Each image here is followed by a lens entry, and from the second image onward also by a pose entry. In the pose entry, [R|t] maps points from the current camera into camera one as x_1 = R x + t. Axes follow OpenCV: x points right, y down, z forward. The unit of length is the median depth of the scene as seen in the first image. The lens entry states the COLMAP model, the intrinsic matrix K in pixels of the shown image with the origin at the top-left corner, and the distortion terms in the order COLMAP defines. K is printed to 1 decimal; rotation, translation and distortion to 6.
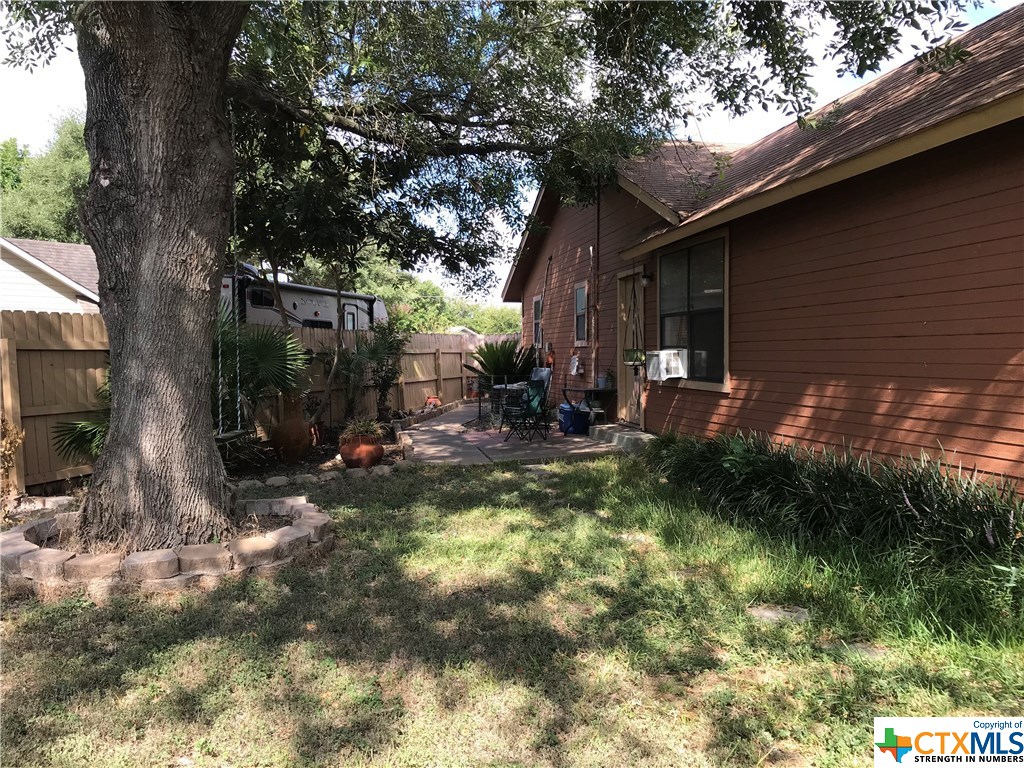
lens RADIAL K [[843.6, 0, 509.5], [0, 843.6, 384.3], [0, 0, 1]] dist [0.117919, -0.231852]
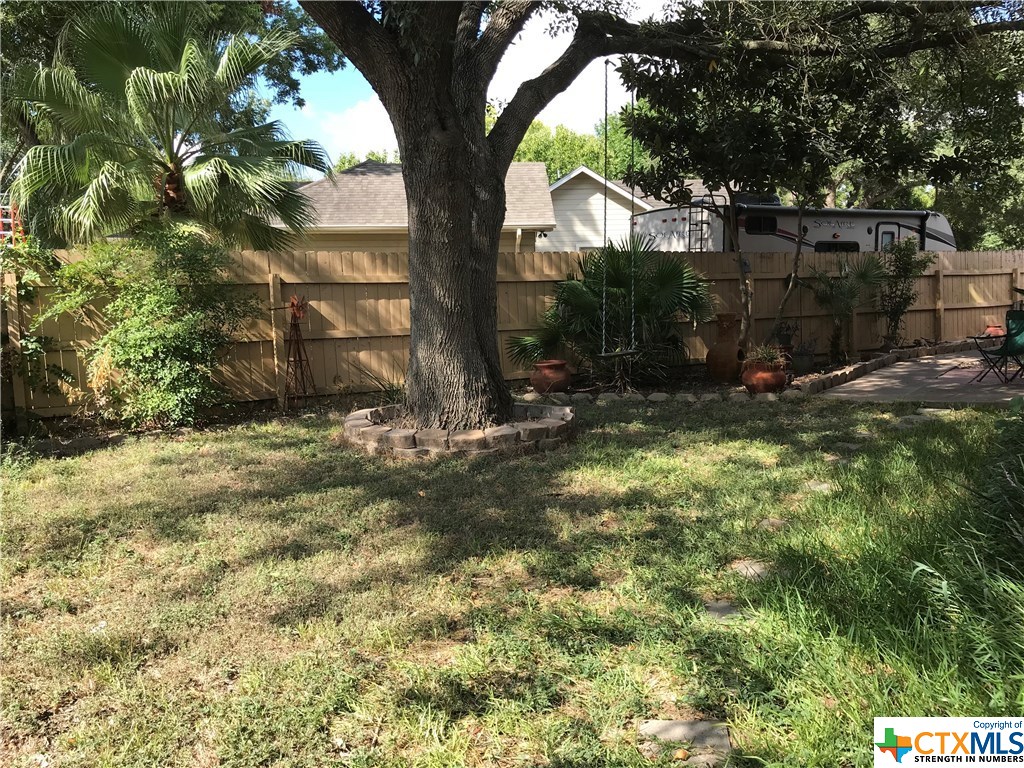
lens RADIAL K [[843.6, 0, 509.5], [0, 843.6, 384.3], [0, 0, 1]] dist [0.117919, -0.231852]
pose [[0.694715, 0.084038, -0.714359, 0.660264], [-0.015152, 0.994641, 0.102275, -0.025047], [0.719125, -0.060228, 0.692265, 0.138879]]
